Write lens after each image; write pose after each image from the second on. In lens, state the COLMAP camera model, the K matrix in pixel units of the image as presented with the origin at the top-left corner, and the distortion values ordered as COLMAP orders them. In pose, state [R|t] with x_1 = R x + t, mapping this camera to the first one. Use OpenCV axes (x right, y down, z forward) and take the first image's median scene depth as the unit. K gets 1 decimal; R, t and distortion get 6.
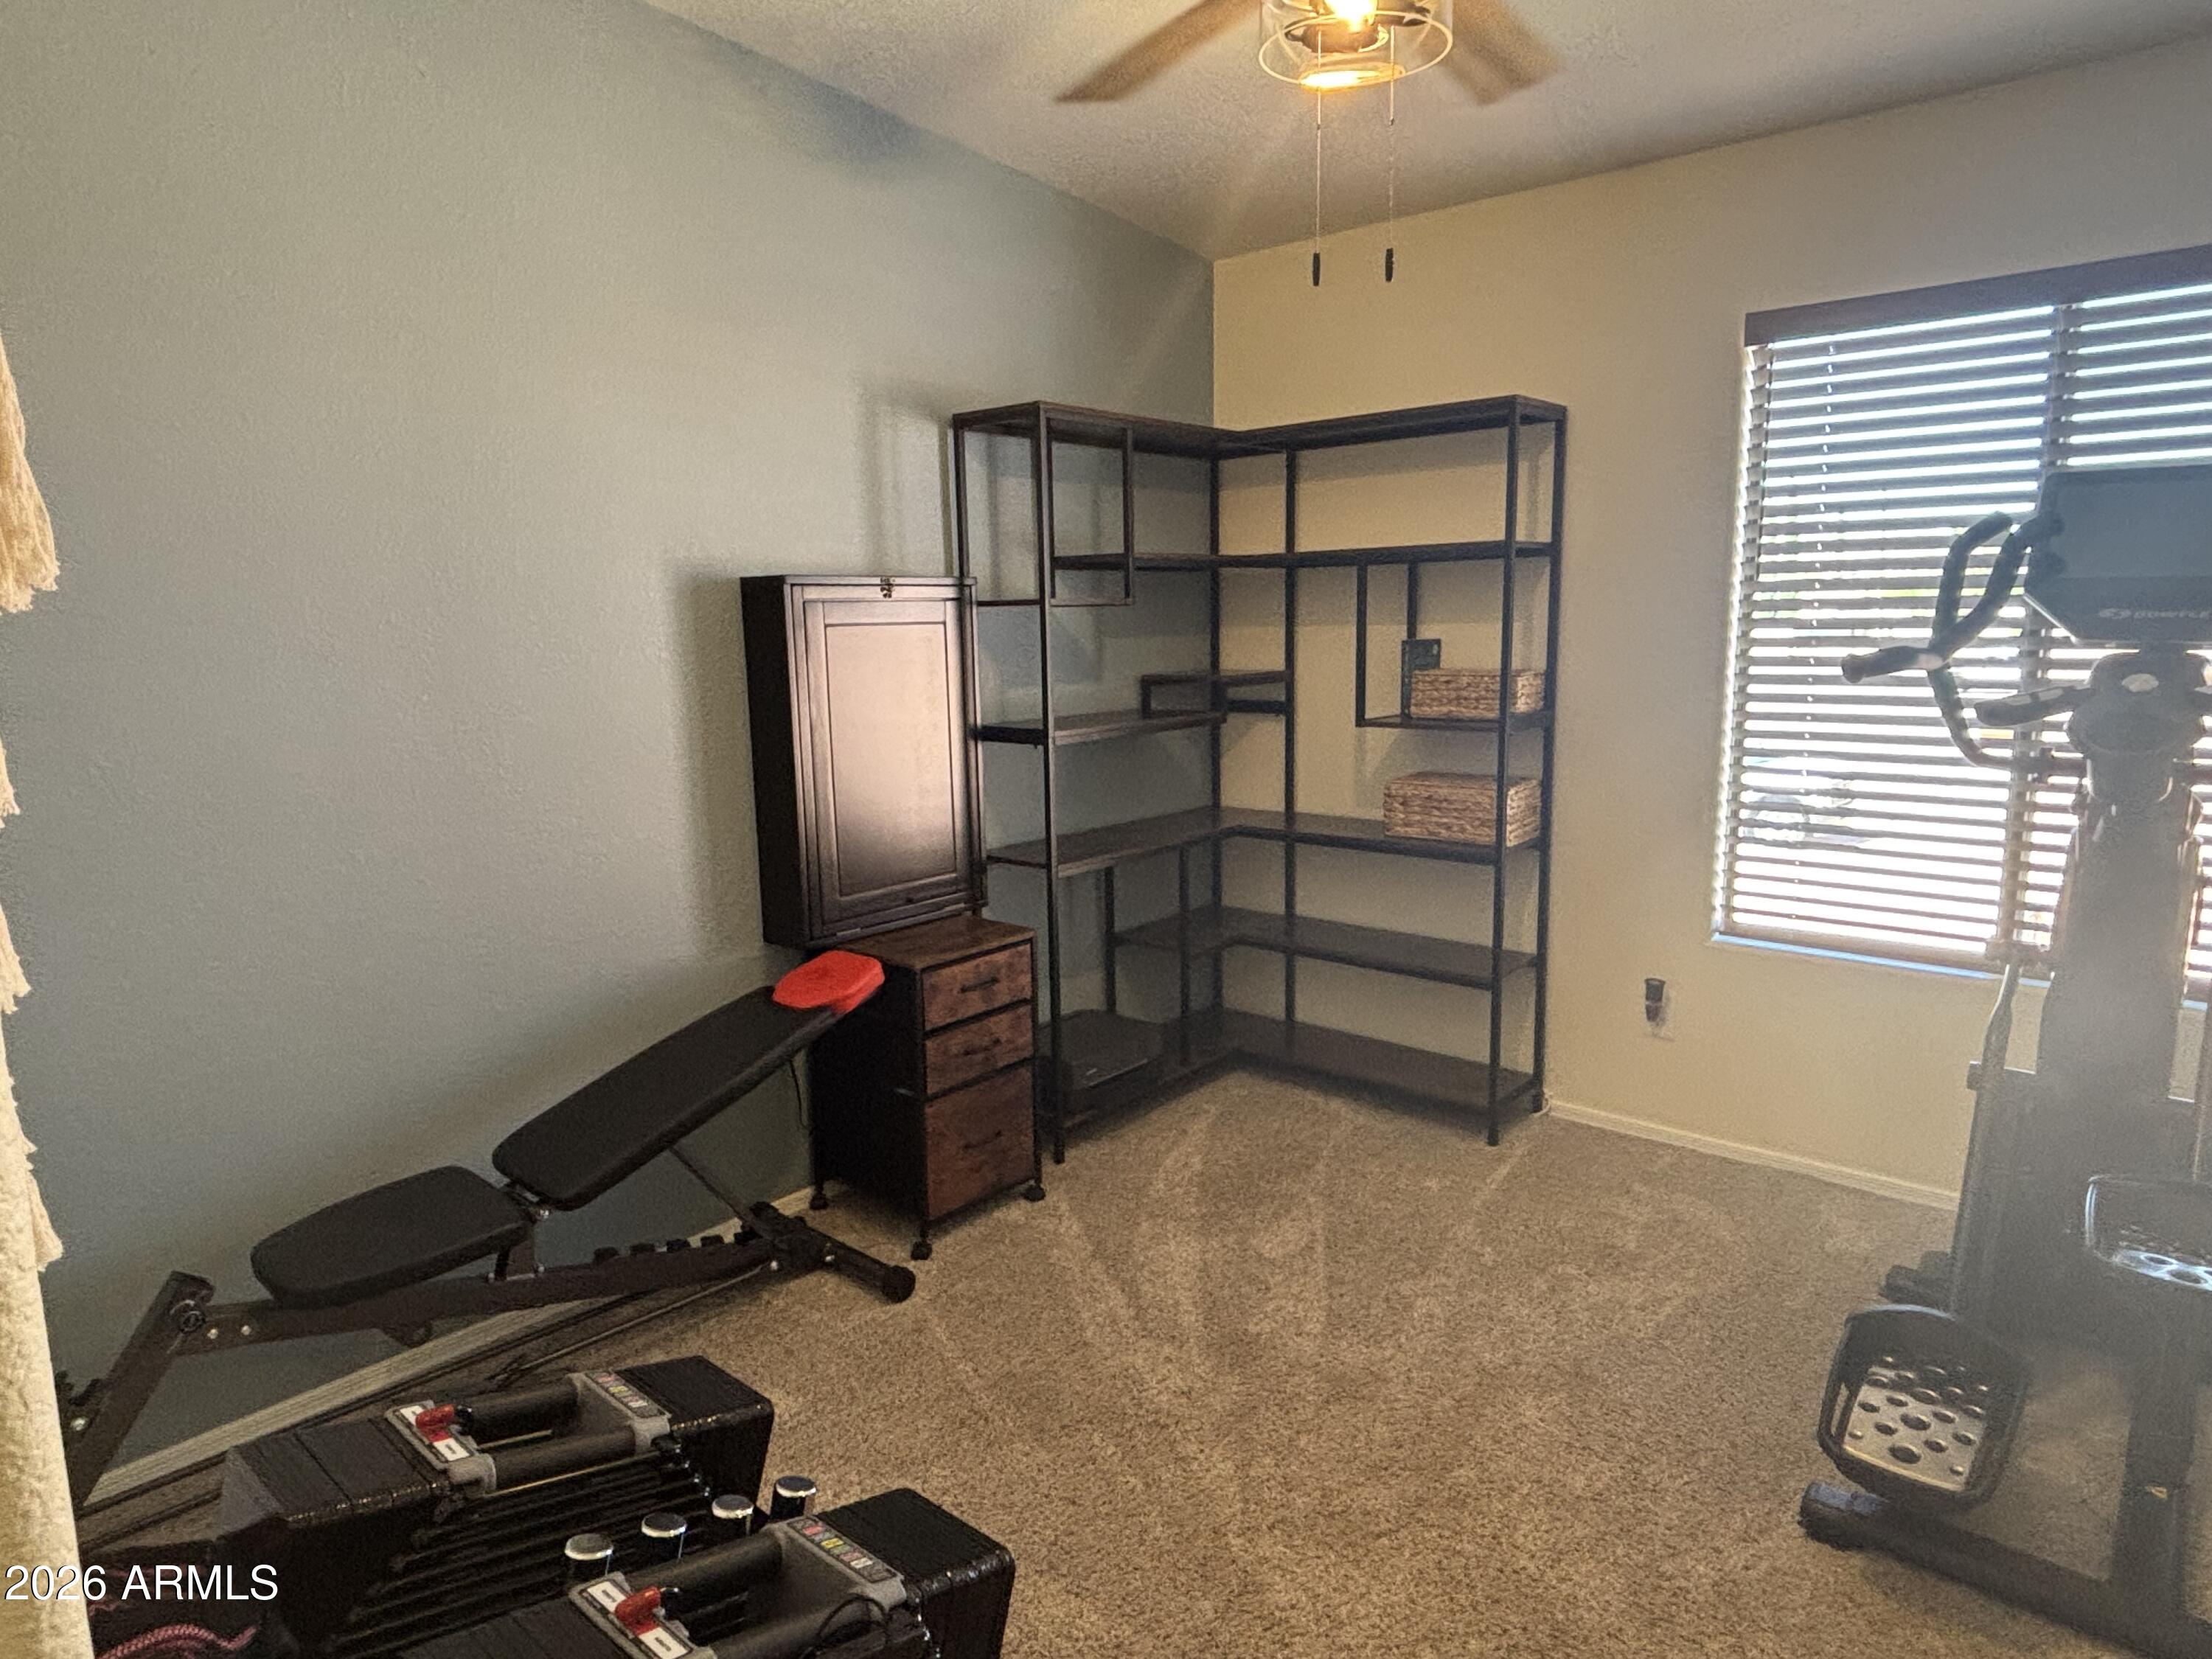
lens RADIAL K [[1323.1, 0, 1107.4], [0, 1323.1, 827.7], [0, 0, 1]] dist [0.000234, 0.000003]
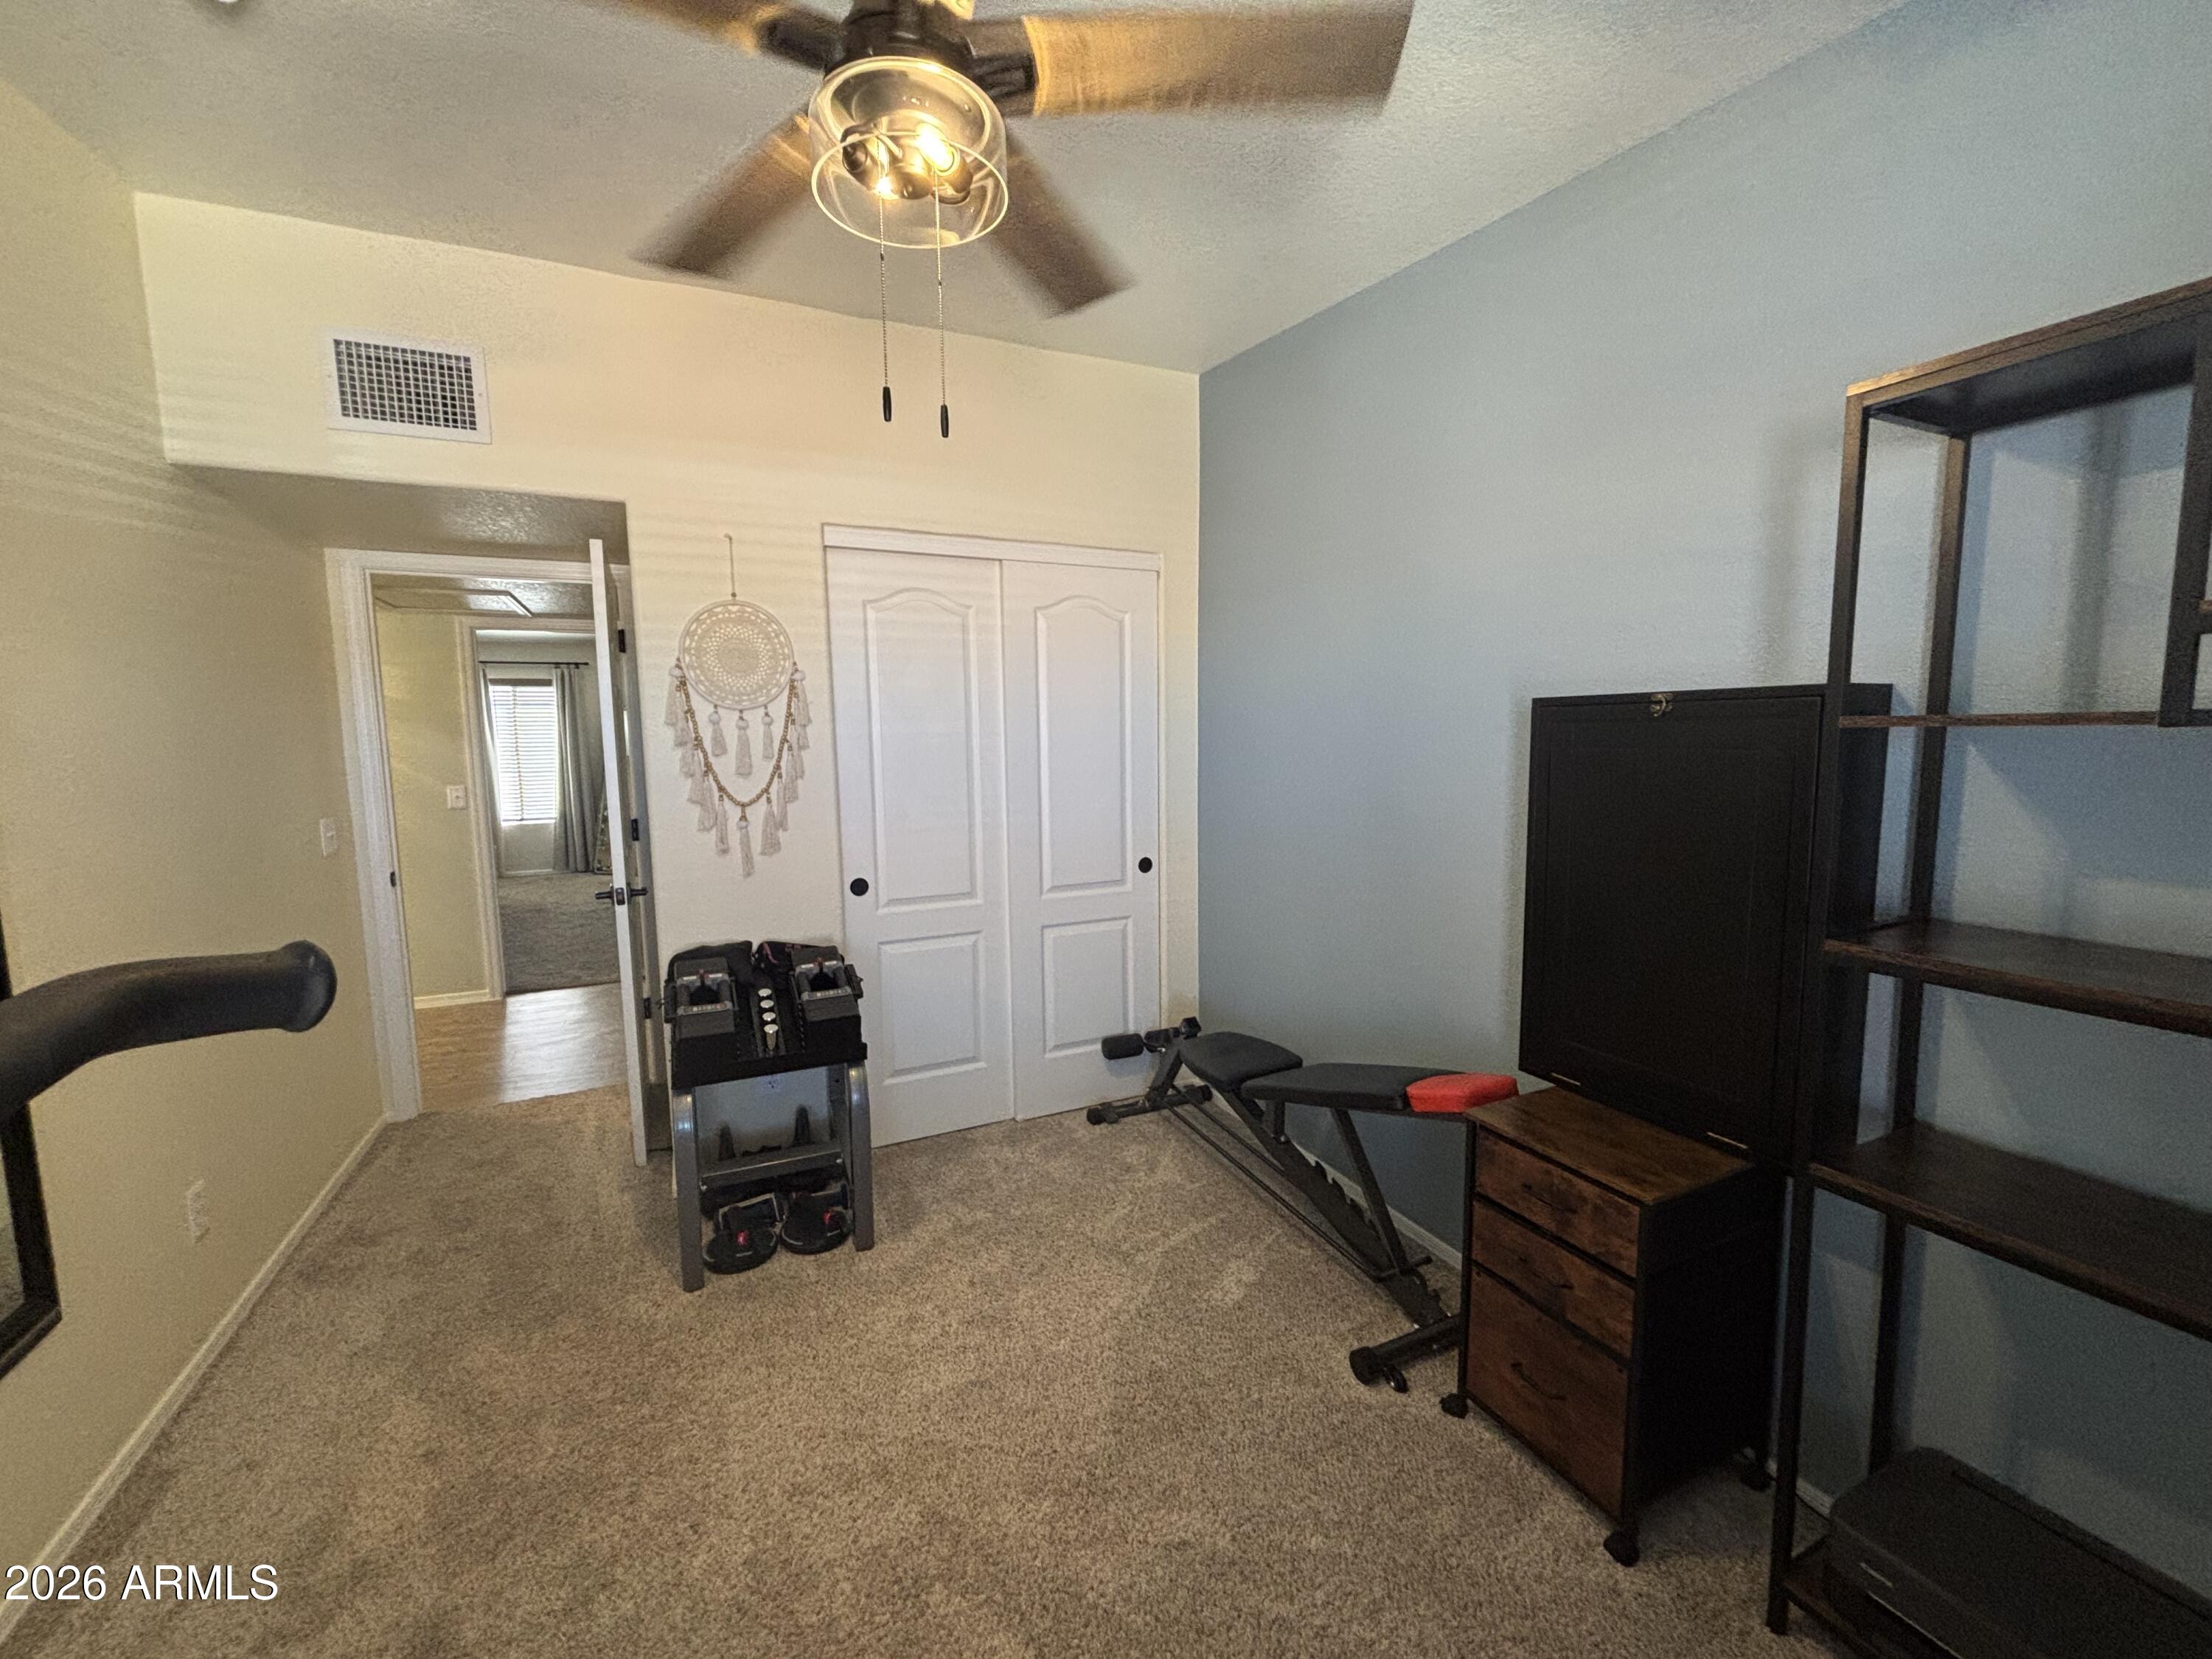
lens RADIAL K [[948.4, 0, 1106.0], [0, 948.4, 829.5], [0, 0, 1]] dist [0.012586, -0.000627]
pose [[-0.398920, 0.127099, -0.908135, 0.501677], [-0.133441, 0.971759, 0.194621, -0.172577], [0.907225, 0.198820, -0.370694, 0.909468]]
